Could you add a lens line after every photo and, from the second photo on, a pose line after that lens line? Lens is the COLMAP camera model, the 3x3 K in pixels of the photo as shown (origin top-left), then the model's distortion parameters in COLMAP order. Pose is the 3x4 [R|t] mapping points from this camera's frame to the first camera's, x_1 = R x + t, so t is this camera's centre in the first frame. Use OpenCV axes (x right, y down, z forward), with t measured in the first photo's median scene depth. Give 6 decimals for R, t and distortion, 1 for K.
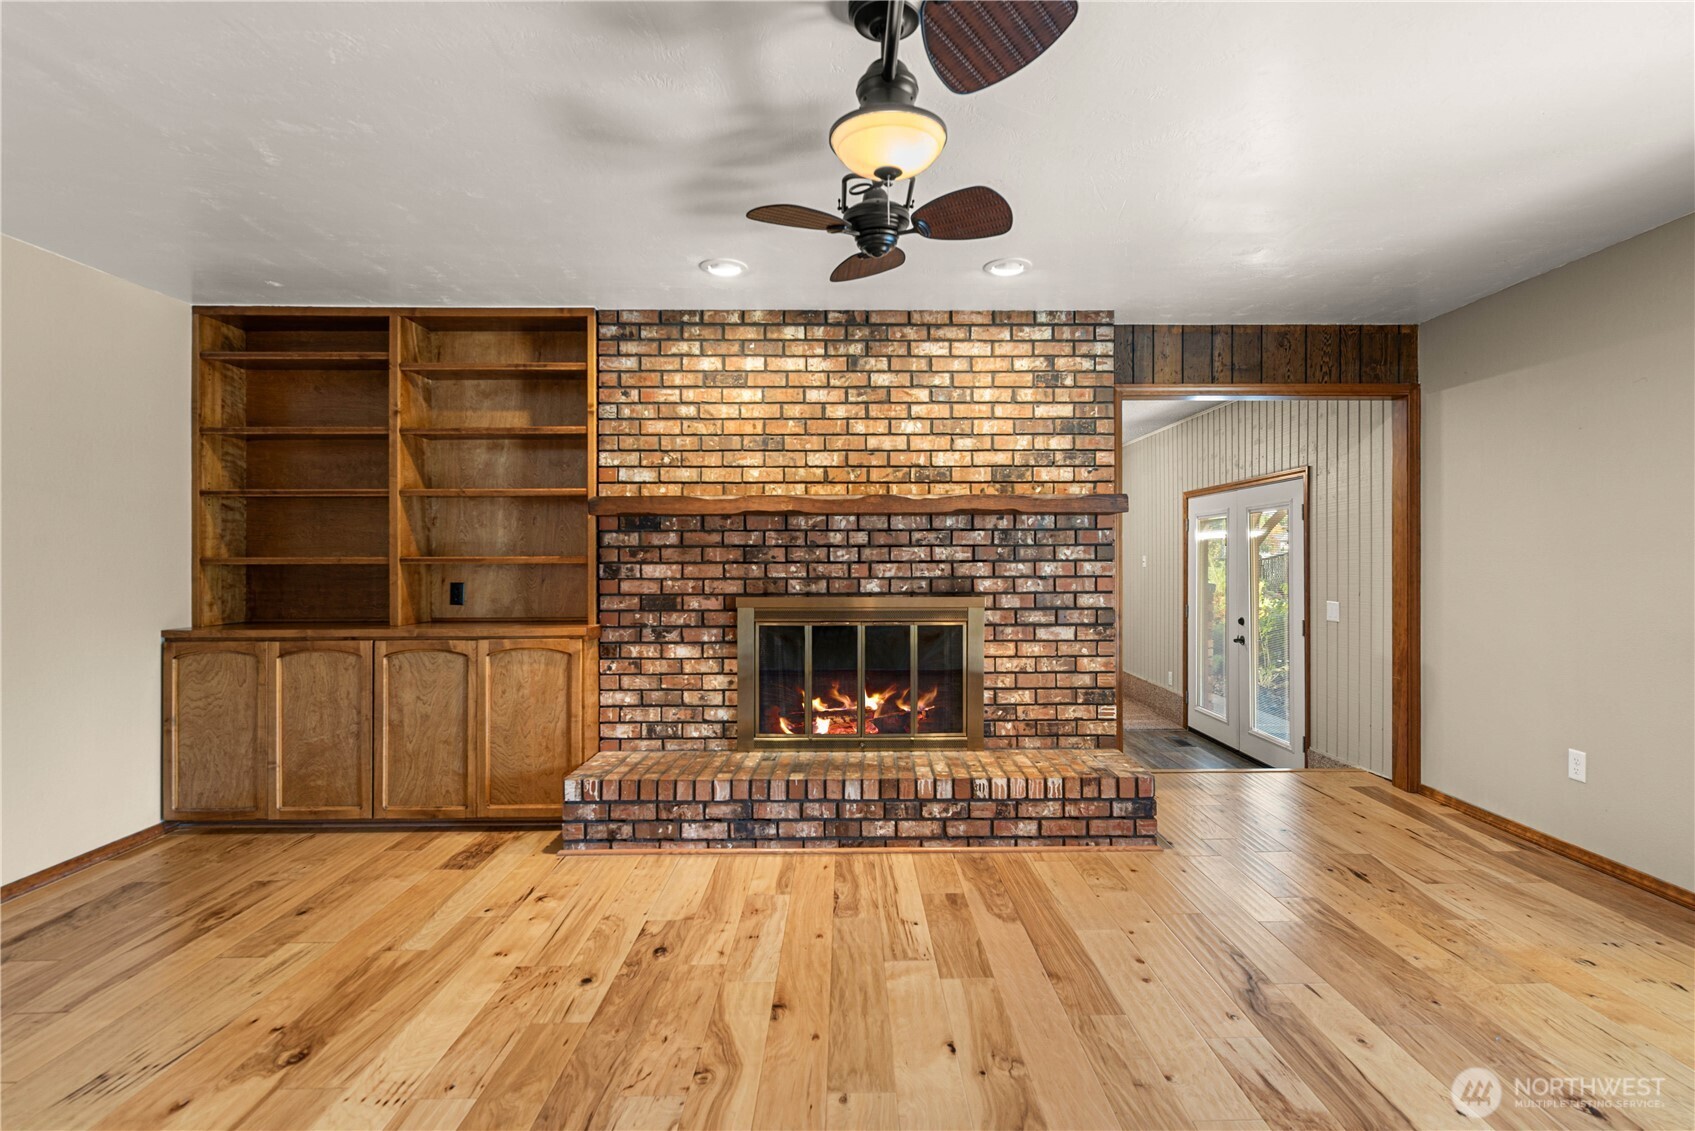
lens RADIAL K [[804.7, 0, 849.6], [0, 804.7, 552.5], [0, 0, 1]] dist [-0.001321, -0.000806]
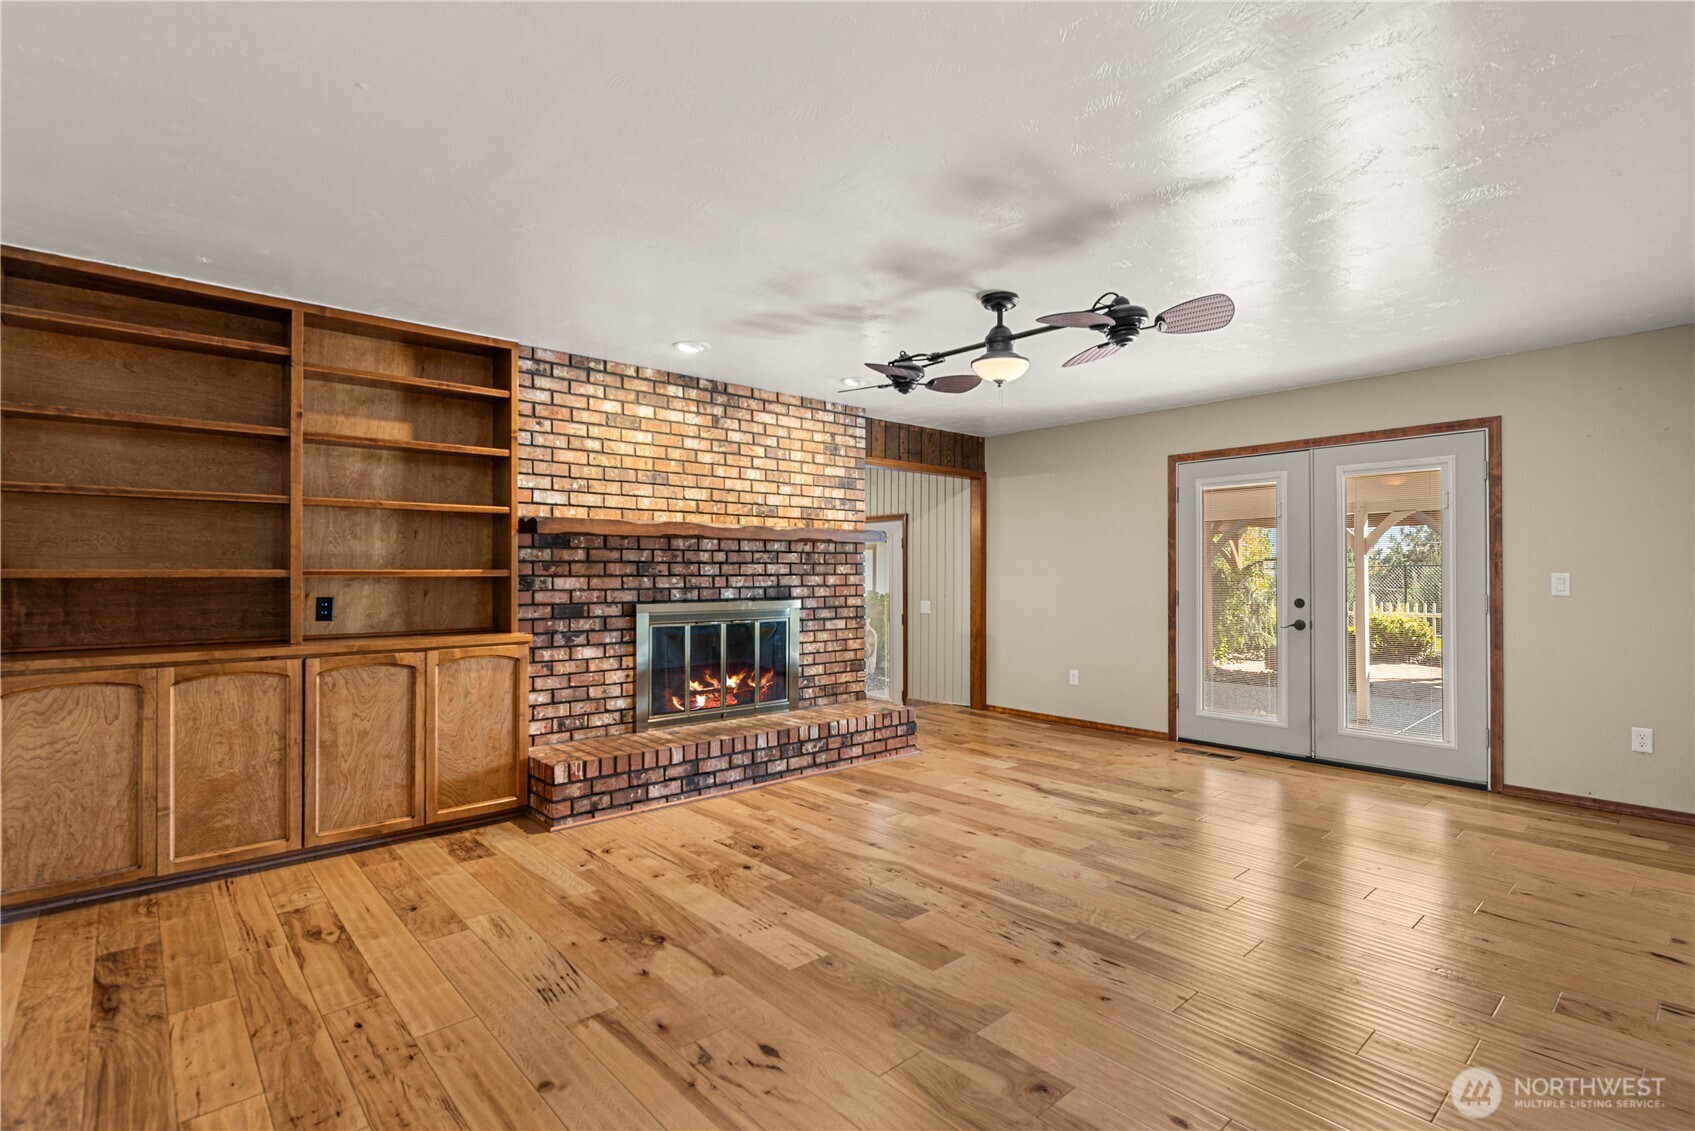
lens RADIAL K [[813.7, 0, 847.5], [0, 813.7, 565.5], [0, 0, 1]] dist [-0.002524, -0.000233]
pose [[0.754175, 0.008423, 0.656619, -0.694701], [-0.005341, 0.999963, -0.006693, 0.003631], [-0.656651, 0.001540, 0.754193, -0.124355]]
